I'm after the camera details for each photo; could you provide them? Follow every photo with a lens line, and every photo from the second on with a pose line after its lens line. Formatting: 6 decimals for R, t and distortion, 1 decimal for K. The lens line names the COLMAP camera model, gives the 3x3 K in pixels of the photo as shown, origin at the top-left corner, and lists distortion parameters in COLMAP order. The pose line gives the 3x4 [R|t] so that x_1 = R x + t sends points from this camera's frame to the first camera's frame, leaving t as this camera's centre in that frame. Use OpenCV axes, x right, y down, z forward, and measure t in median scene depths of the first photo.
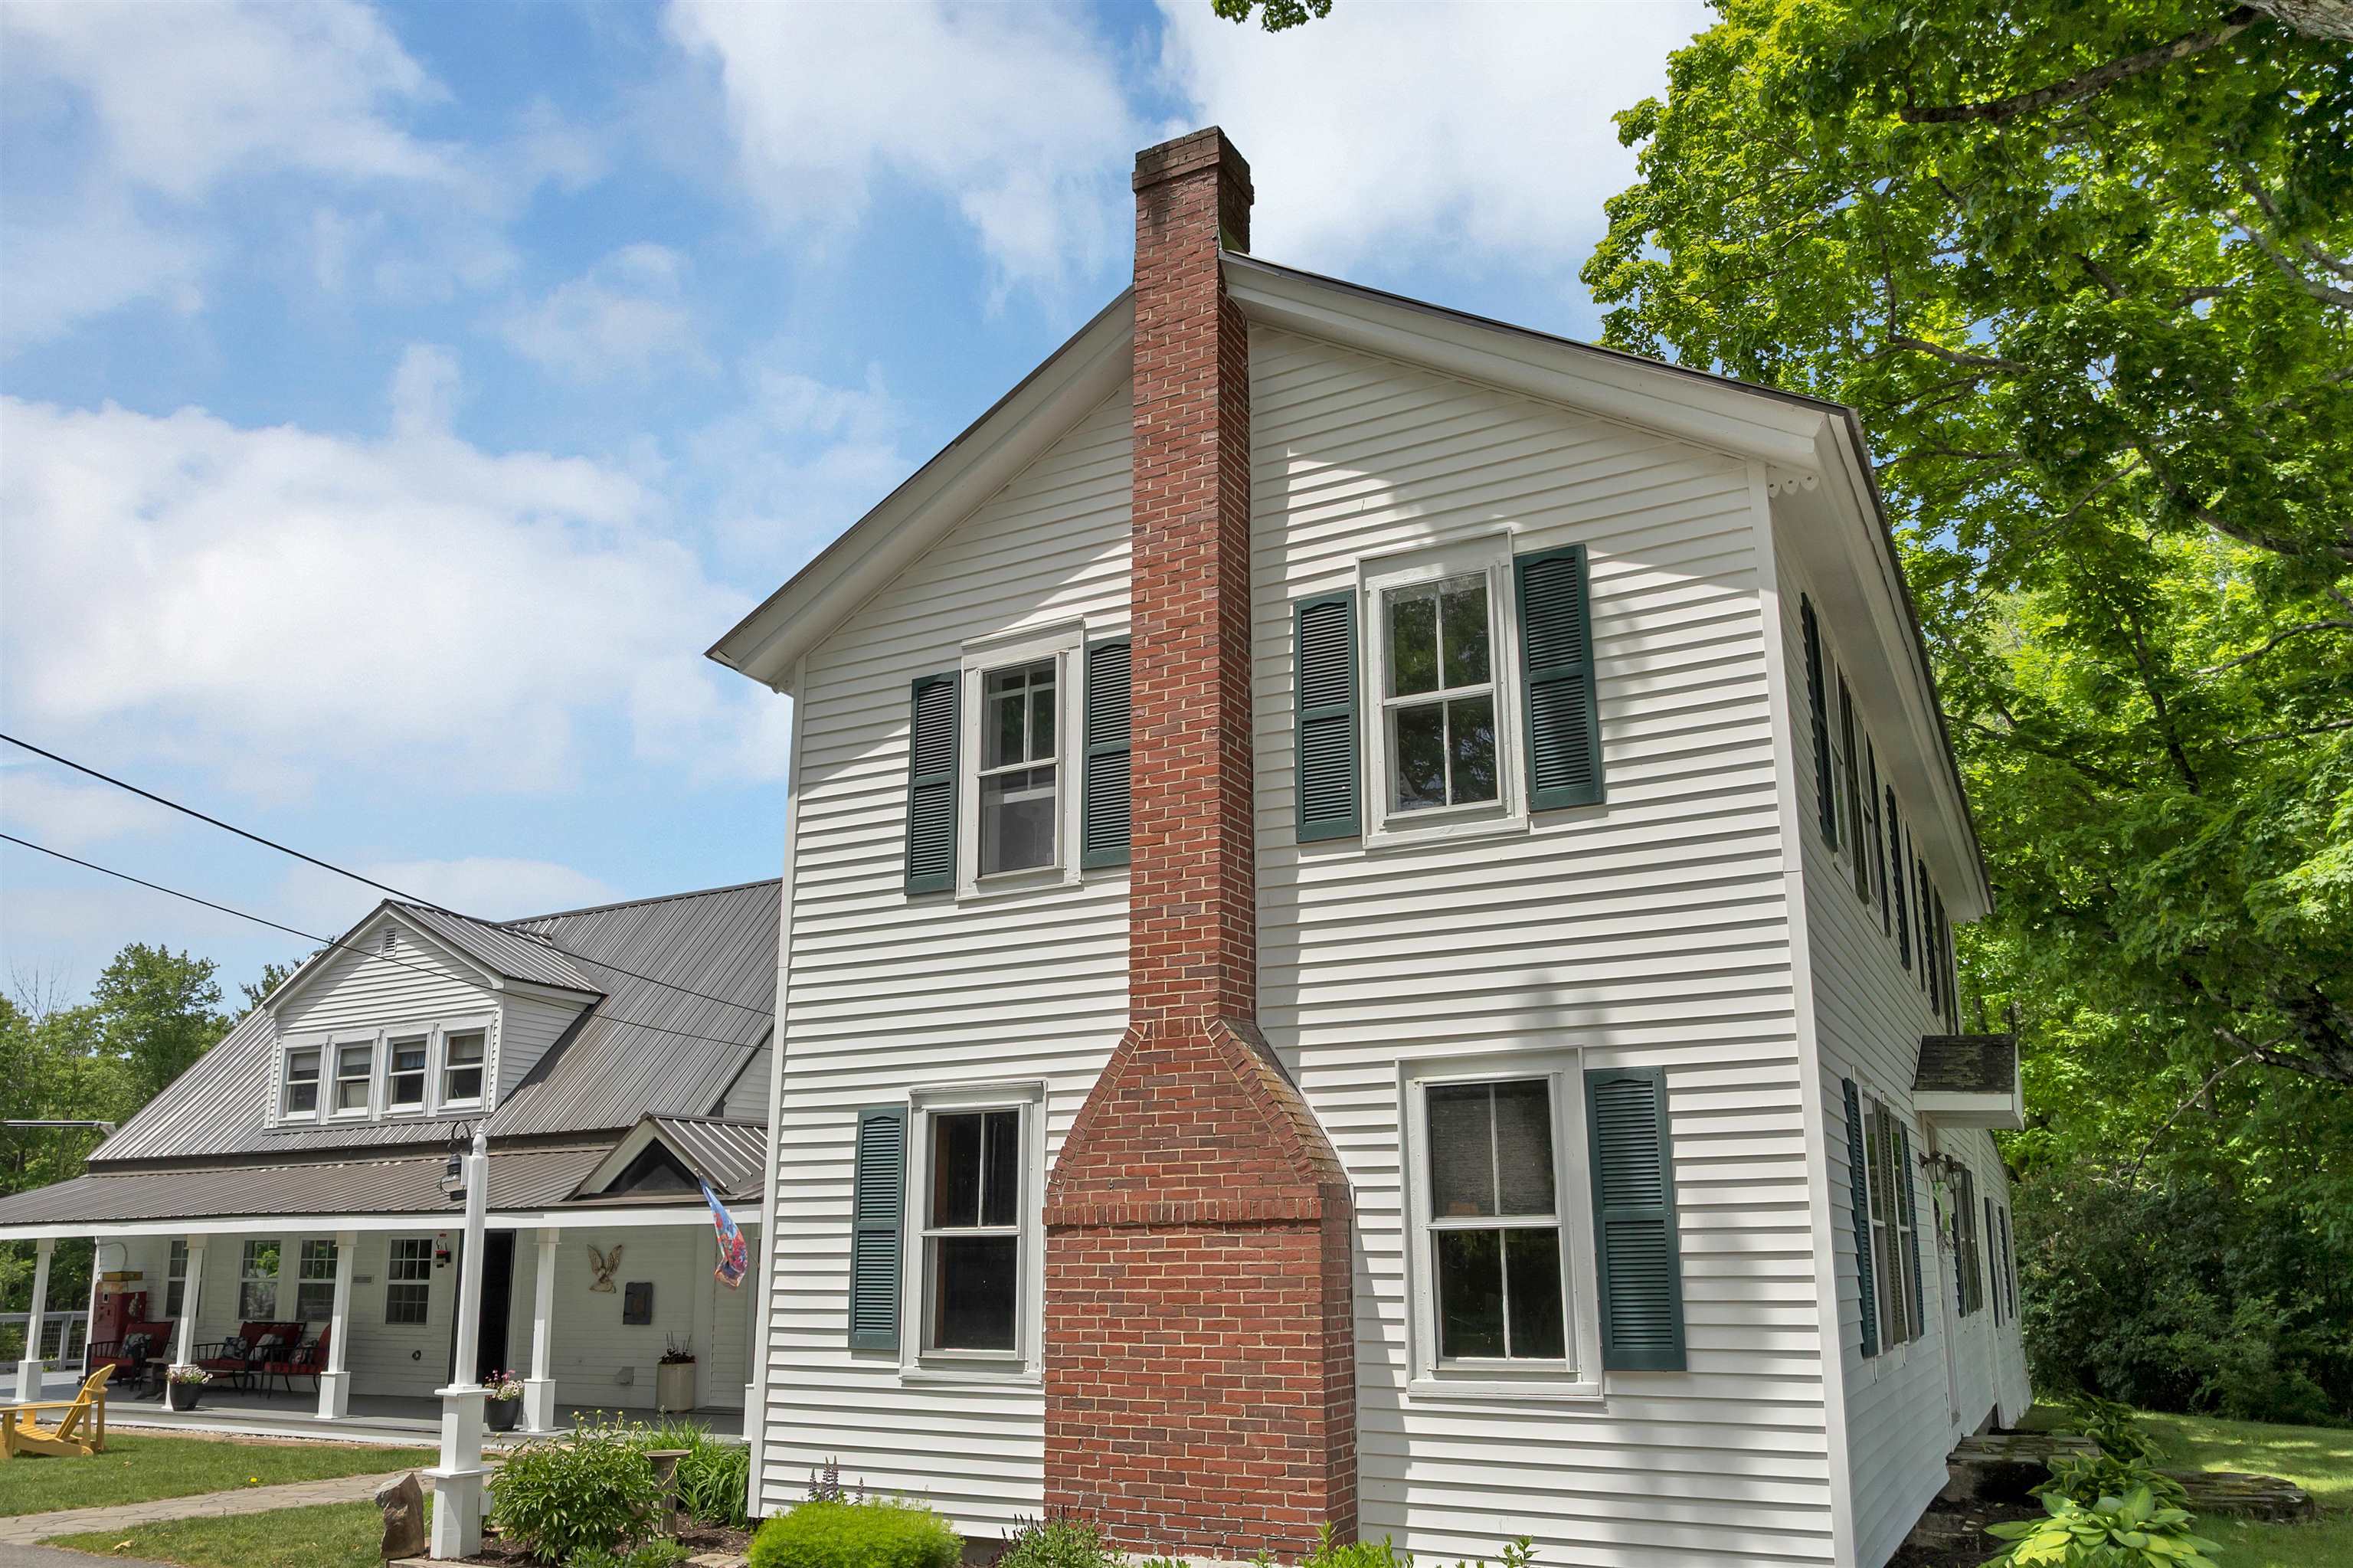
lens RADIAL K [[1691.0, 0, 1183.1], [0, 1691.0, 876.1], [0, 0, 1]] dist [-0.038077, -0.001629]
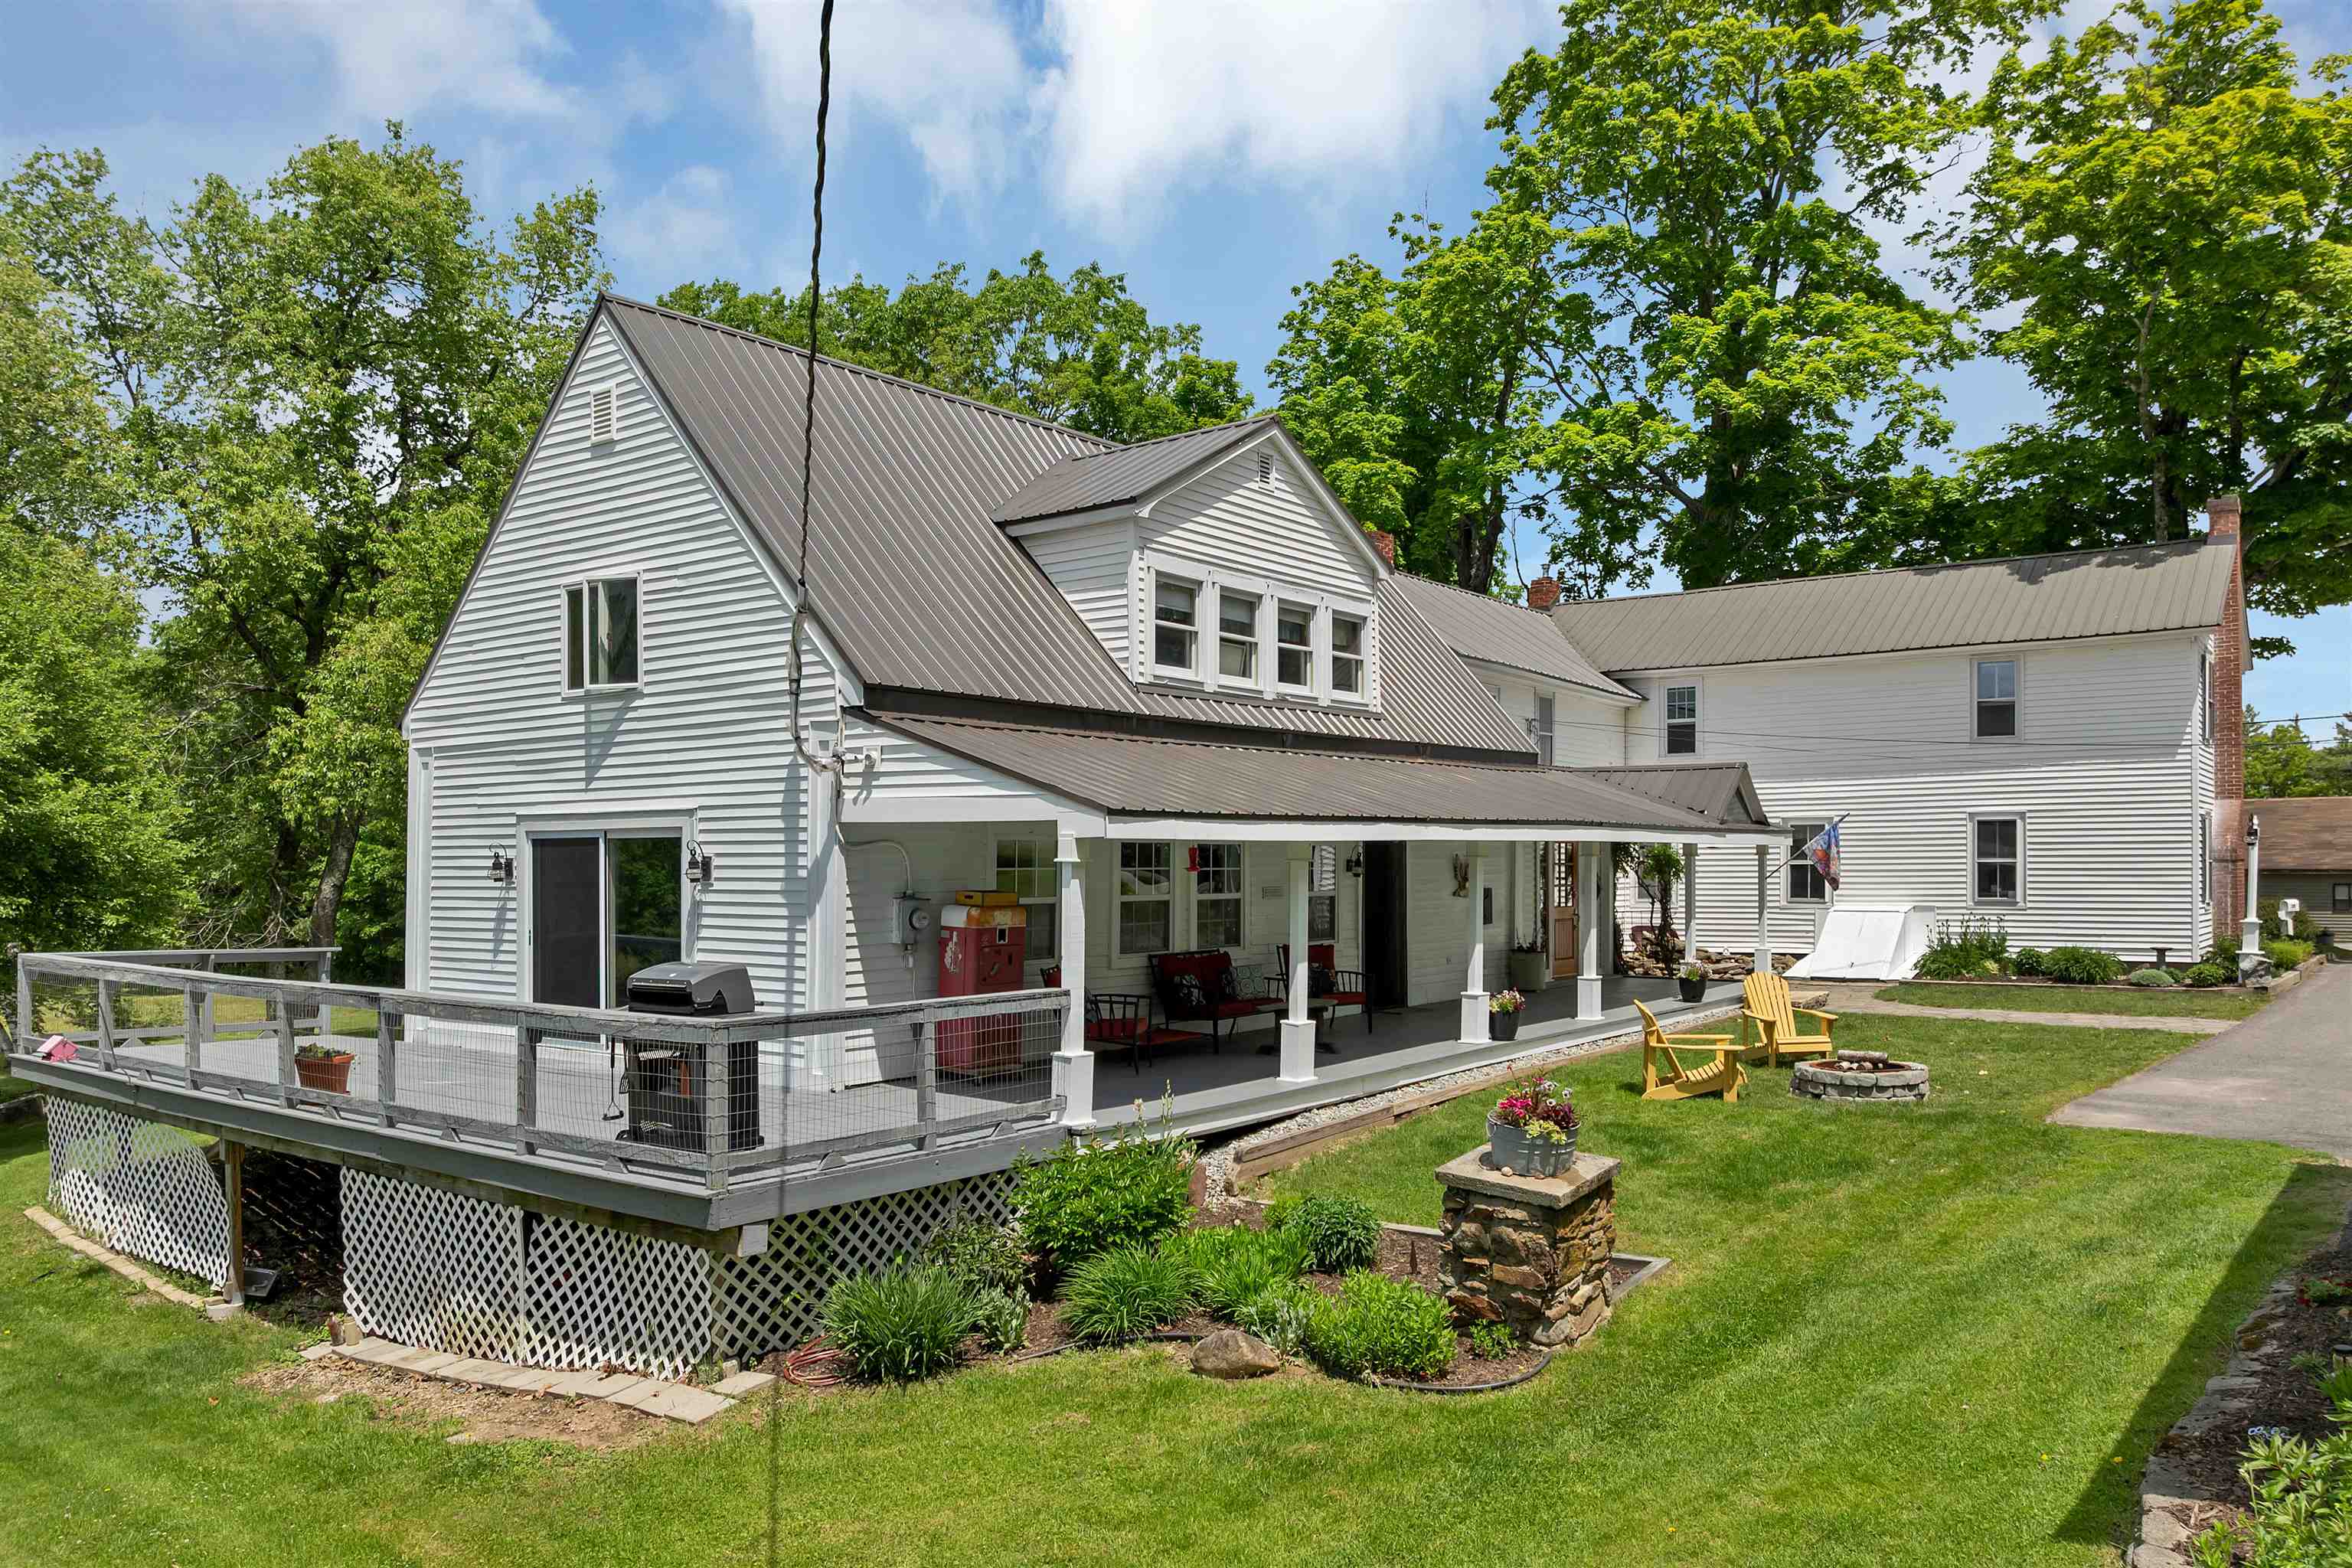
lens RADIAL K [[1690.3, 0, 1182.6], [0, 1690.3, 876.1], [0, 0, 1]] dist [-0.038077, -0.001629]
pose [[0.154528, 0.003309, 0.987983, -1.328720], [-0.213598, 0.976457, 0.030138, 0.220263], [-0.964623, -0.215688, 0.151596, 0.929373]]
